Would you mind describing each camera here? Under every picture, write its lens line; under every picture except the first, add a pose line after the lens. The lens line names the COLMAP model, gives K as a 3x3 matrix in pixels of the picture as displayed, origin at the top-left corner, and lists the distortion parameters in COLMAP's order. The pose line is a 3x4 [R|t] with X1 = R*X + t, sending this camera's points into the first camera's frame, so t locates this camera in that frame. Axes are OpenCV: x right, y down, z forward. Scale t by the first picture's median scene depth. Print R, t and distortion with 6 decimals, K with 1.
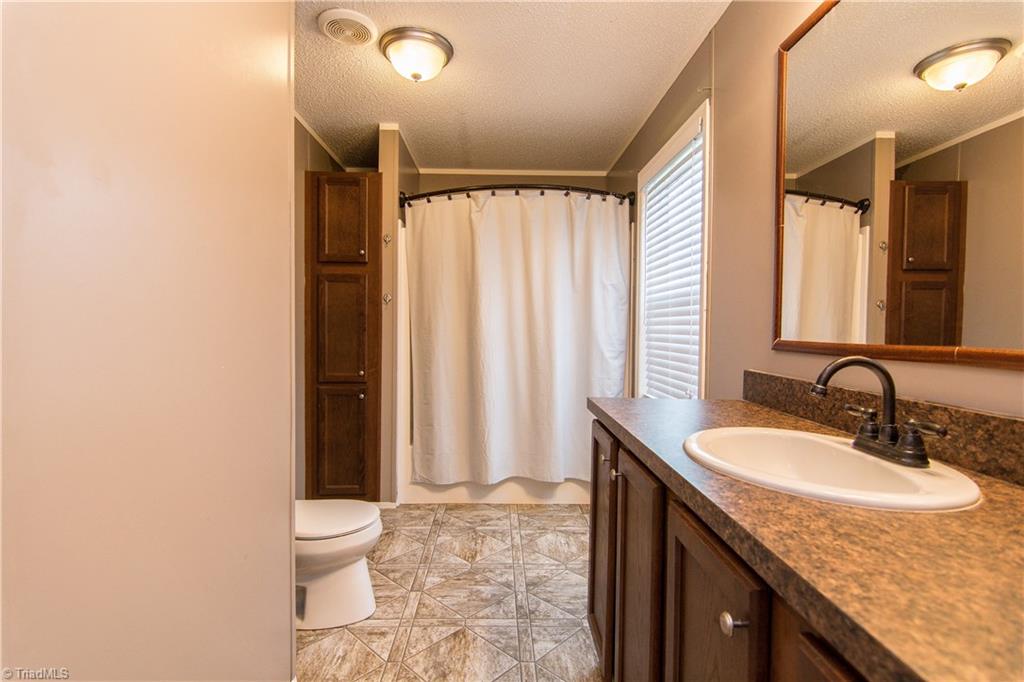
lens RADIAL K [[500.6, 0, 507.0], [0, 500.6, 341.3], [0, 0, 1]] dist [-0.004410, 0.003416]
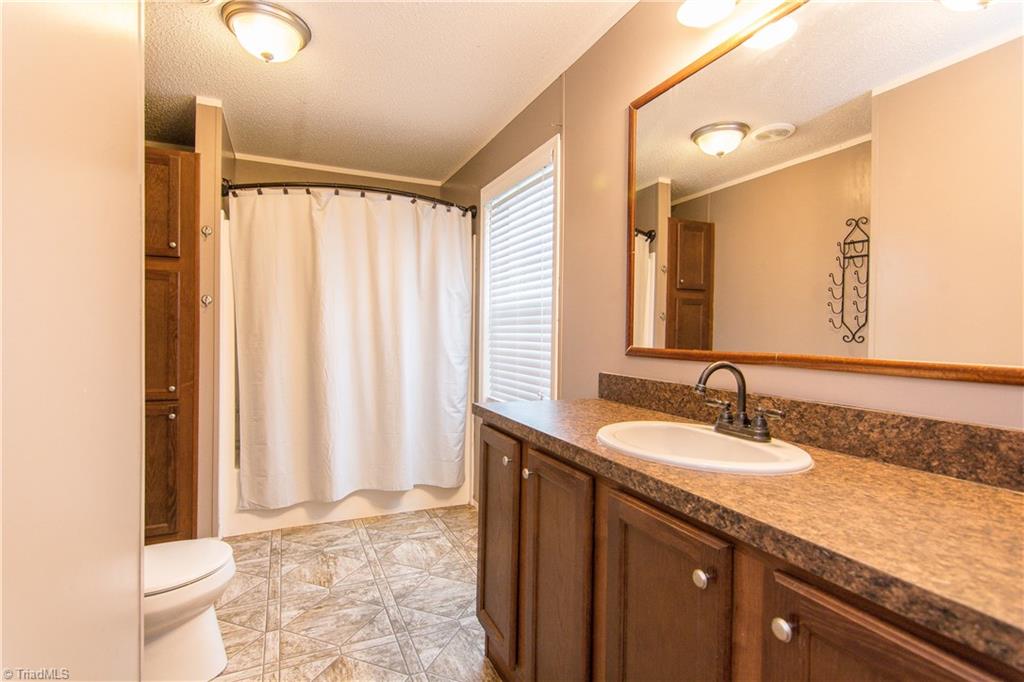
lens RADIAL K [[500.6, 0, 508.5], [0, 500.6, 341.2], [0, 0, 1]] dist [-0.004410, 0.003416]
pose [[0.918178, -0.004887, 0.396137, -0.139278], [0.007944, 0.999950, -0.006079, -0.008077], [-0.396088, 0.008728, 0.918171, 0.008396]]
